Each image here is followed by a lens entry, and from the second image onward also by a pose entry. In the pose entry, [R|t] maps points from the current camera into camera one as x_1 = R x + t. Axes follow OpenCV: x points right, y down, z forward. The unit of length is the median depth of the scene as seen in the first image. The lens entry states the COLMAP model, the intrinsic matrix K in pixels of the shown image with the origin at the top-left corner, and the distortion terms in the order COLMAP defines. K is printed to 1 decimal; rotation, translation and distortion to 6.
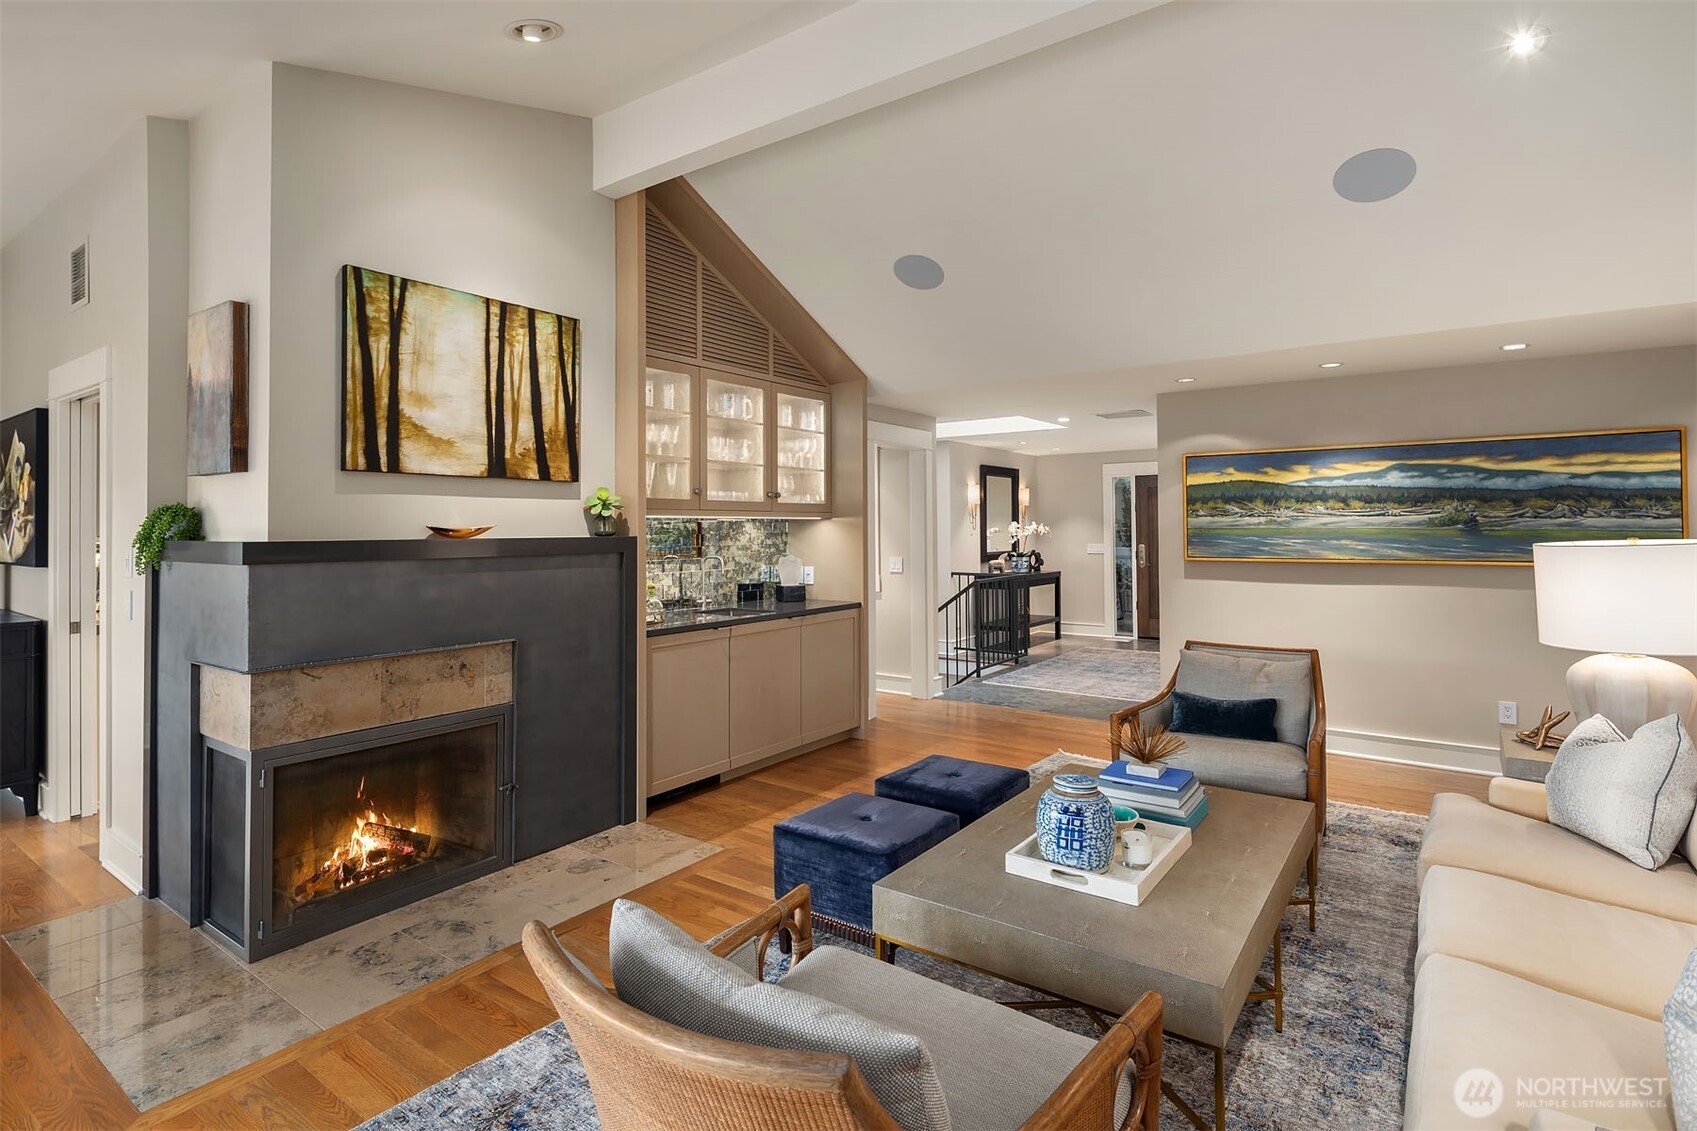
lens RADIAL K [[842.6, 0, 825.9], [0, 842.6, 517.3], [0, 0, 1]] dist [0.000975, -0.000246]
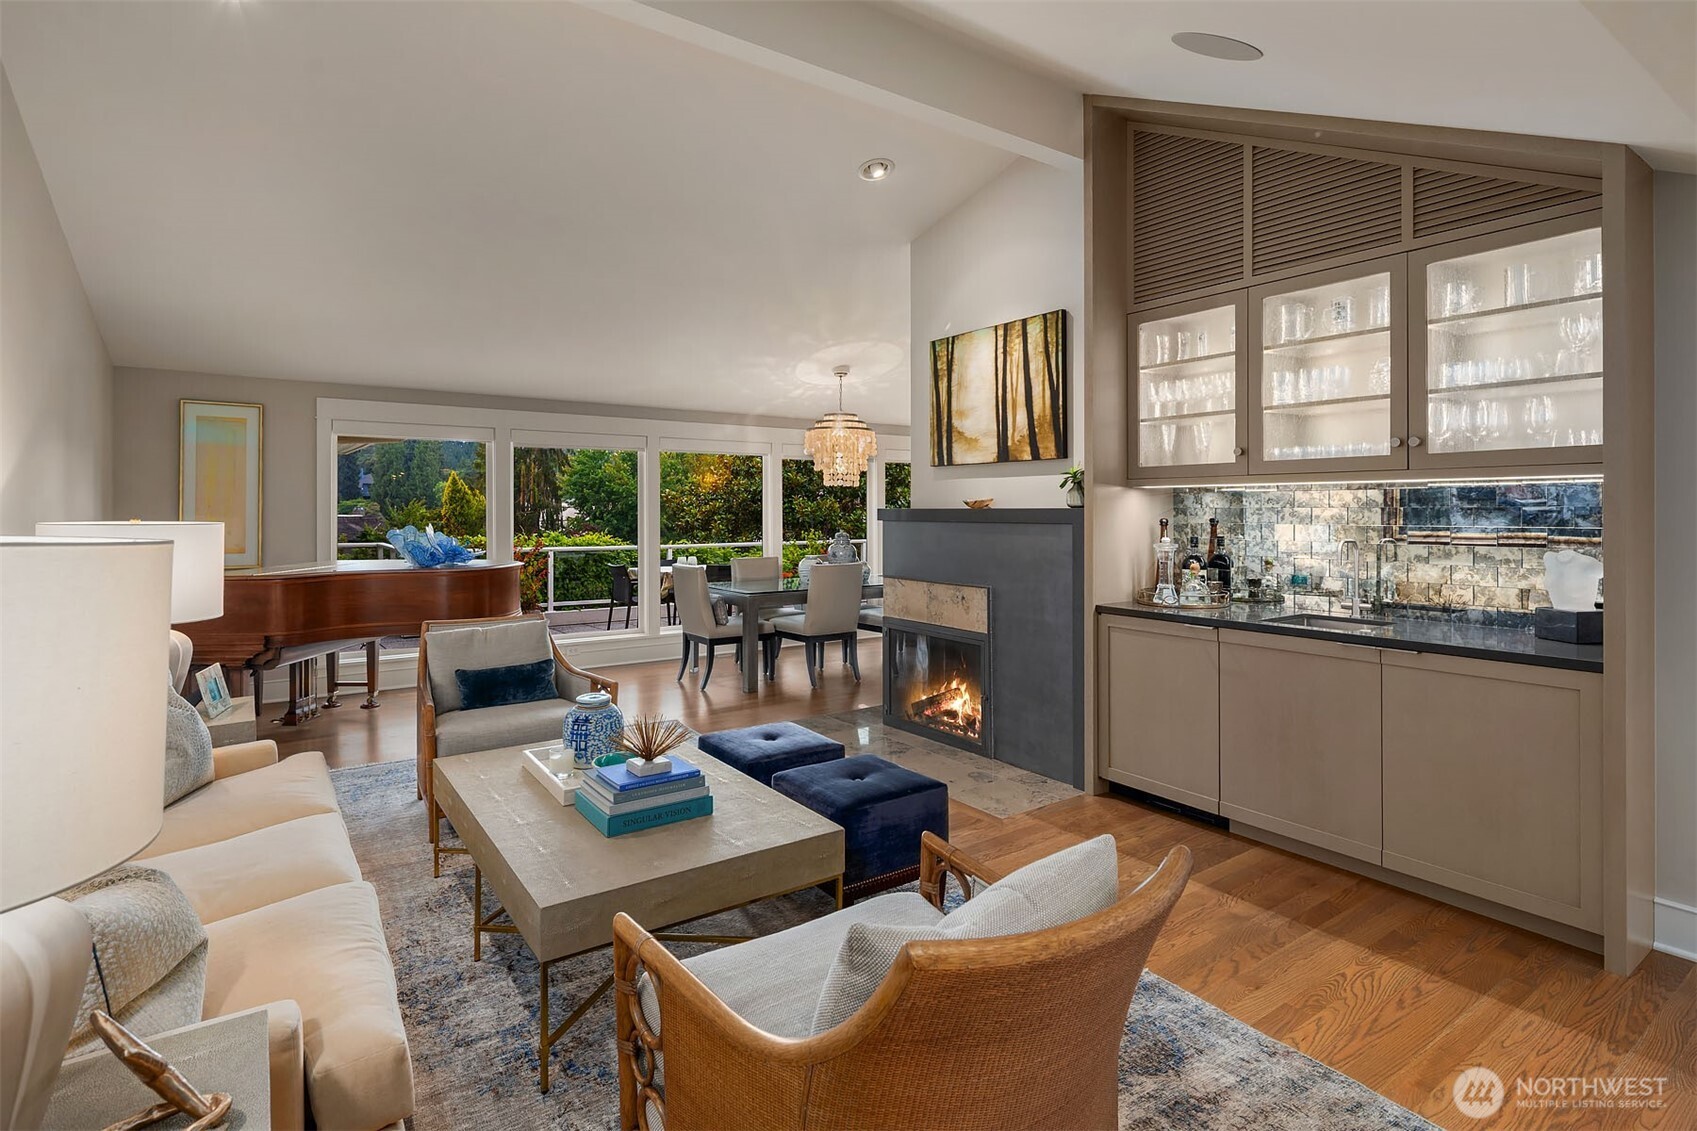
lens RADIAL K [[842.6, 0, 825.0], [0, 842.6, 515.7], [0, 0, 1]] dist [0.000975, -0.000246]
pose [[-0.328224, 0.013665, -0.944501, 0.894583], [0.016941, 0.999820, 0.008578, 0.019141], [0.944448, -0.013185, -0.328396, 1.133928]]
